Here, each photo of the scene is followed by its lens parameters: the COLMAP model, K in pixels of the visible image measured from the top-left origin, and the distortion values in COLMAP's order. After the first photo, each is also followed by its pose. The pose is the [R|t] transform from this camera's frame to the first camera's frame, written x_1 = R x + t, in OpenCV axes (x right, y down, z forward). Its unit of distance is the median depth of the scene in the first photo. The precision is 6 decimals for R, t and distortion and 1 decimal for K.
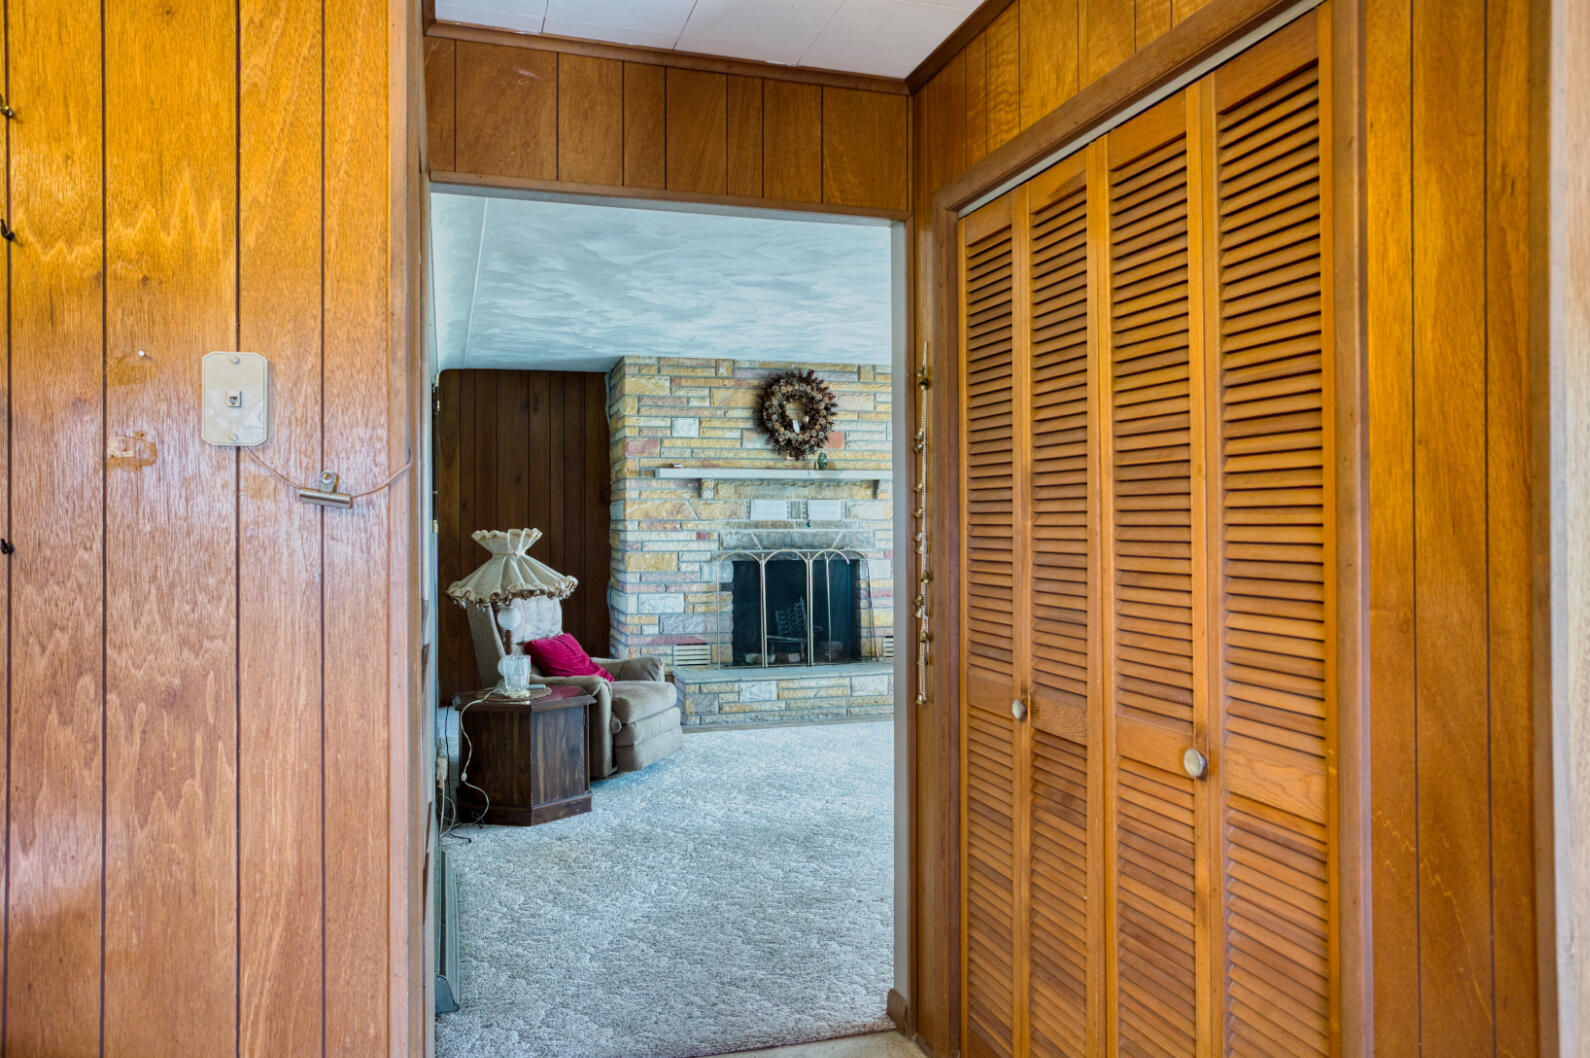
lens RADIAL K [[1138.2, 0, 798.1], [0, 1138.2, 516.3], [0, 0, 1]] dist [-0.014272, -0.001368]
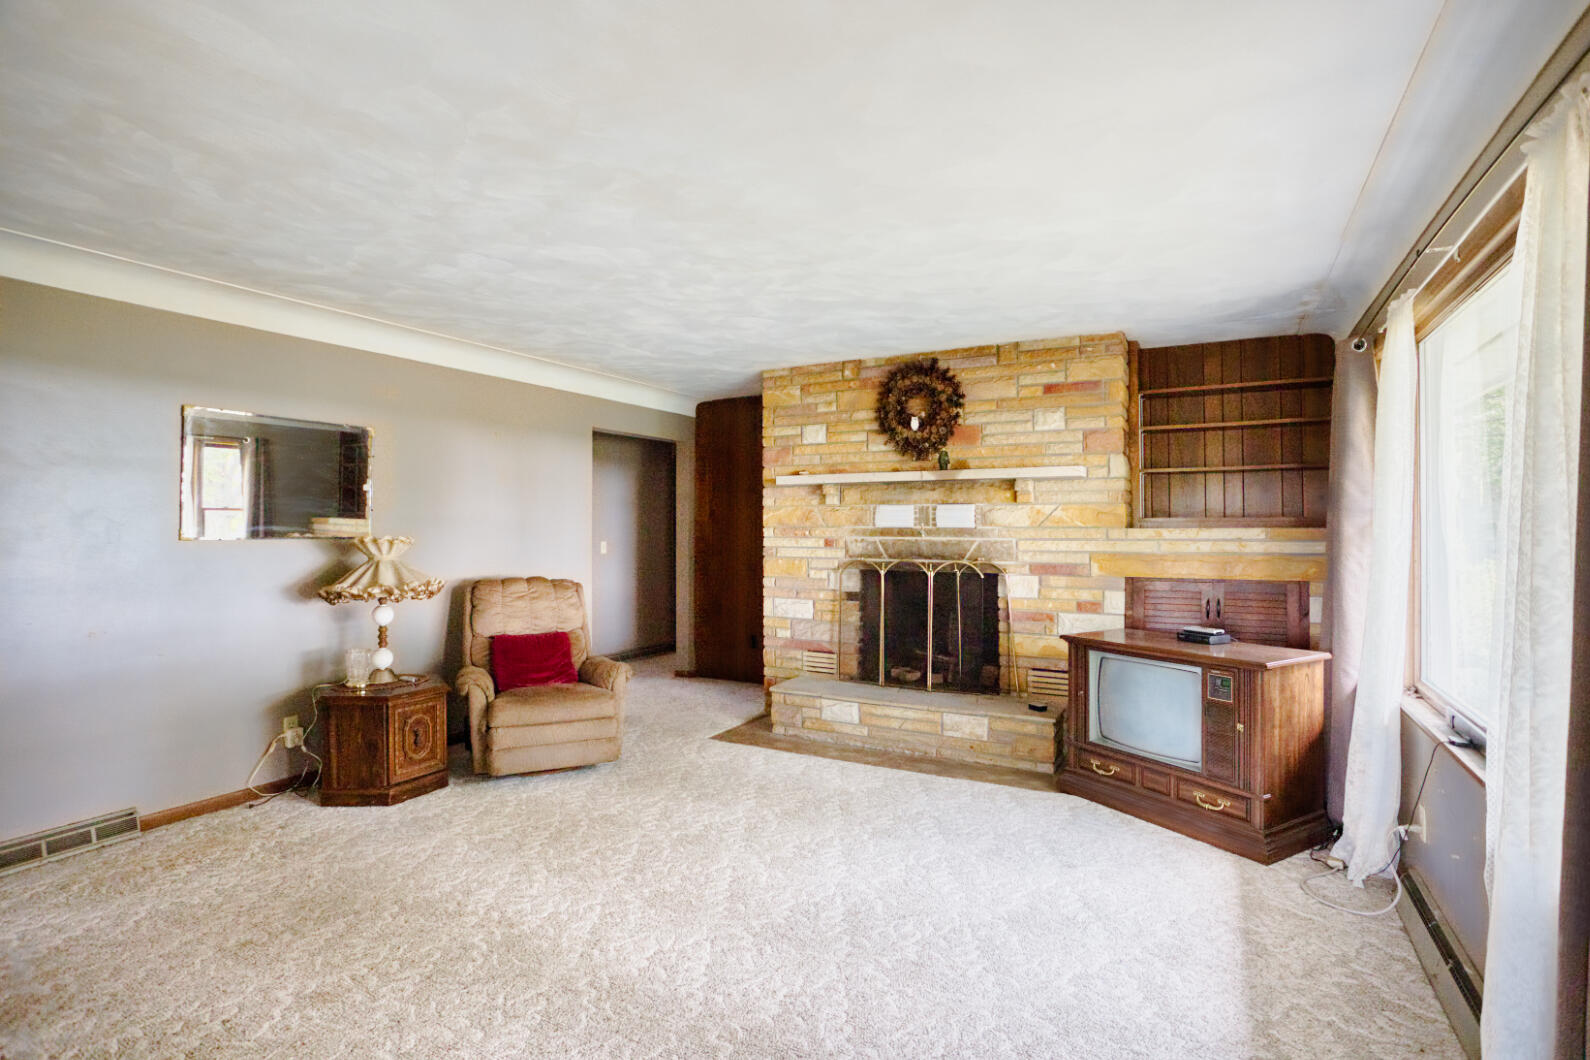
lens RADIAL K [[770.7, 0, 800.1], [0, 770.7, 517.3], [0, 0, 1]] dist [-0.065337, 0.023649]
pose [[0.692518, -0.003476, -0.721392, 0.383278], [0.001461, 0.999993, -0.003416, -0.002738], [0.721399, 0.001312, 0.692518, 0.524637]]
